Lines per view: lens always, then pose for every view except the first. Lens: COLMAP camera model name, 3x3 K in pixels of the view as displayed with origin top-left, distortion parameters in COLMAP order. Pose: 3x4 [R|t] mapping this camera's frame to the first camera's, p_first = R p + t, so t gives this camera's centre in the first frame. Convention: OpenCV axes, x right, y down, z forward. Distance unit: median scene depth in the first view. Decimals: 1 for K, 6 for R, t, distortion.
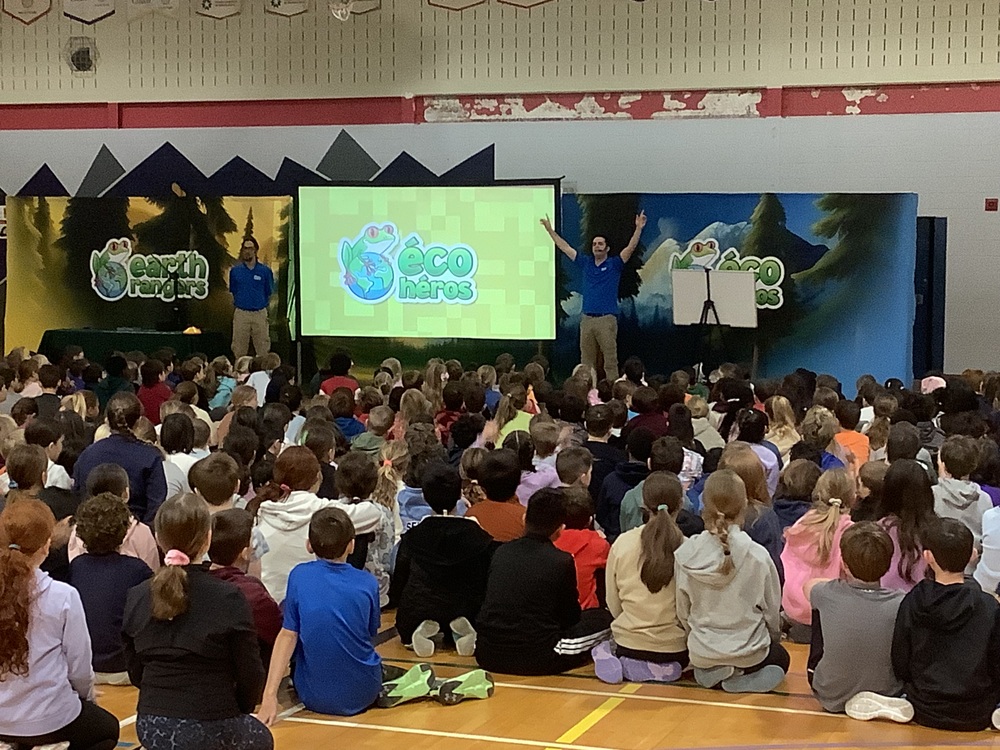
lens RADIAL K [[1850.6, 0, 500.0], [0, 1850.6, 375.0], [0, 0, 1]] dist [-0.027798, 1.002454]
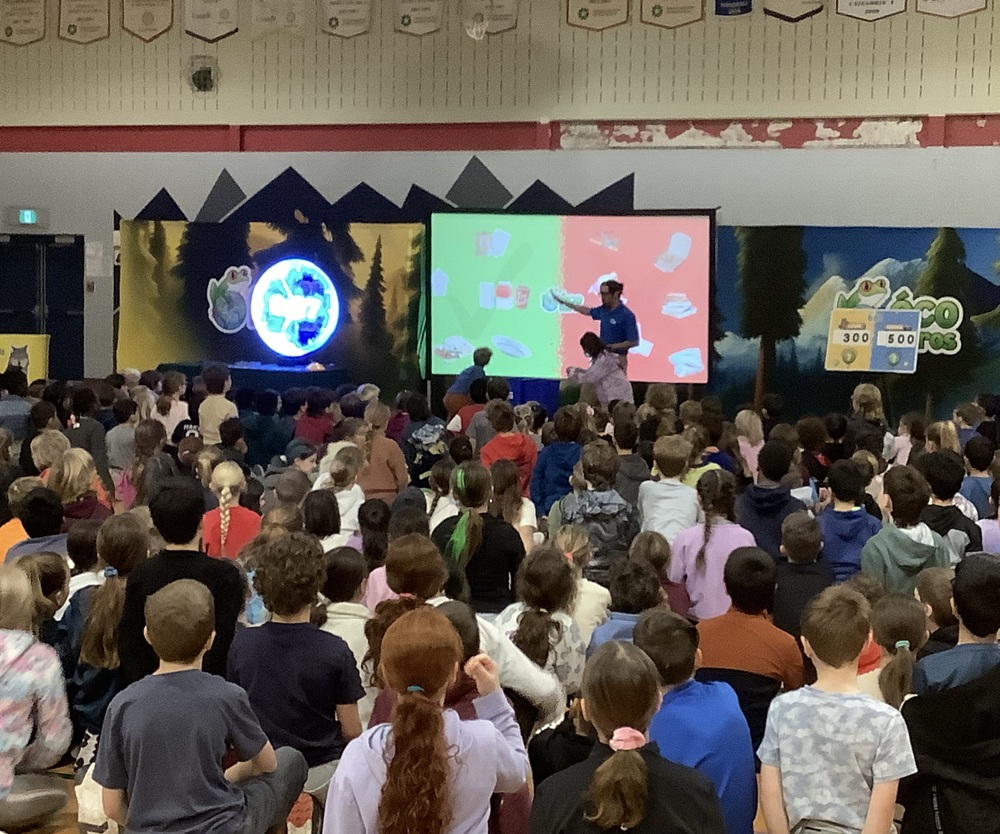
lens RADIAL K [[1797.5, 0, 554.8], [0, 1797.5, 400.9], [0, 0, 1]] dist [0.003762, 0.910174]
pose [[0.999482, 0.017304, -0.027120, -0.019896], [-0.017350, 0.999848, -0.001460, -0.007204], [0.027091, 0.001930, 0.999631, 0.094114]]
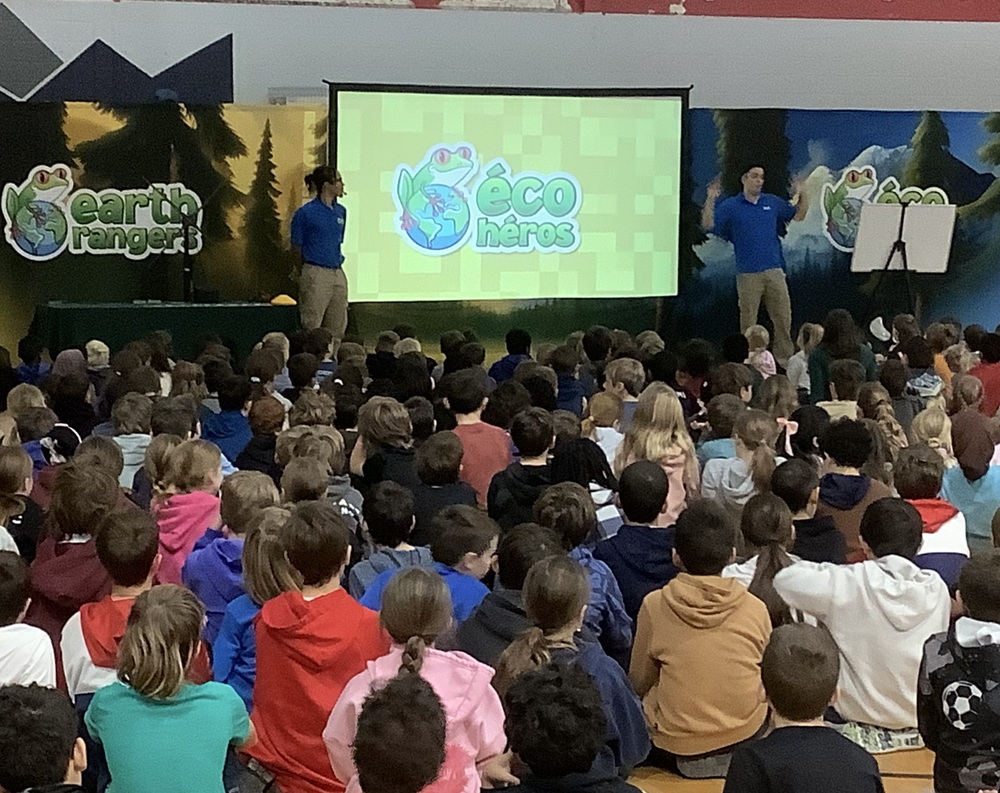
lens RADIAL K [[2395.8, 0, 469.6], [0, 2395.8, 398.6], [0, 0, 1]] dist [-0.011260, 0.626986]
pose [[0.791449, -0.058909, 0.608390, -0.608533], [0.043651, 0.998251, 0.039872, -0.018469], [-0.609674, -0.005000, 0.792636, 0.235584]]
